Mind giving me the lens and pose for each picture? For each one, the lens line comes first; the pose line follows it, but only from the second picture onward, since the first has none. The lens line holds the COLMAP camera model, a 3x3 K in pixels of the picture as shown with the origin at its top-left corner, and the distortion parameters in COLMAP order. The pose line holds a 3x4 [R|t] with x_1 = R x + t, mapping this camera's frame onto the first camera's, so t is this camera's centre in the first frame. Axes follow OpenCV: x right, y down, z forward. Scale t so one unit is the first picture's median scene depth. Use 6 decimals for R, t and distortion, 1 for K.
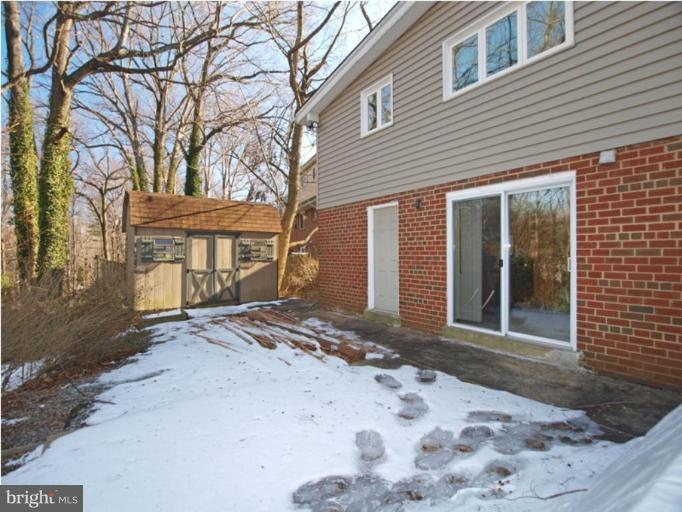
lens RADIAL K [[354.2, 0, 341.4], [0, 354.2, 255.4], [0, 0, 1]] dist [-0.019324, -0.000561]
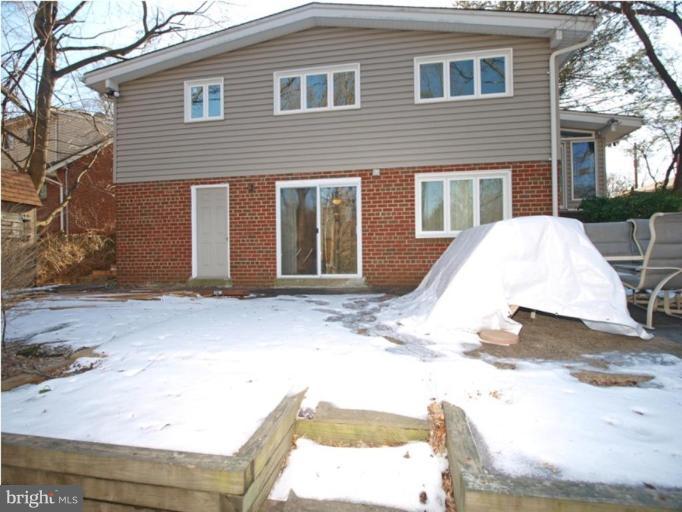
lens RADIAL K [[354.2, 0, 340.3], [0, 354.2, 257.2], [0, 0, 1]] dist [-0.019324, -0.000561]
pose [[0.683678, -0.003041, 0.729777, -0.446886], [0.013491, 0.999873, -0.008473, 0.111004], [-0.729659, 0.015638, 0.683633, -0.101083]]
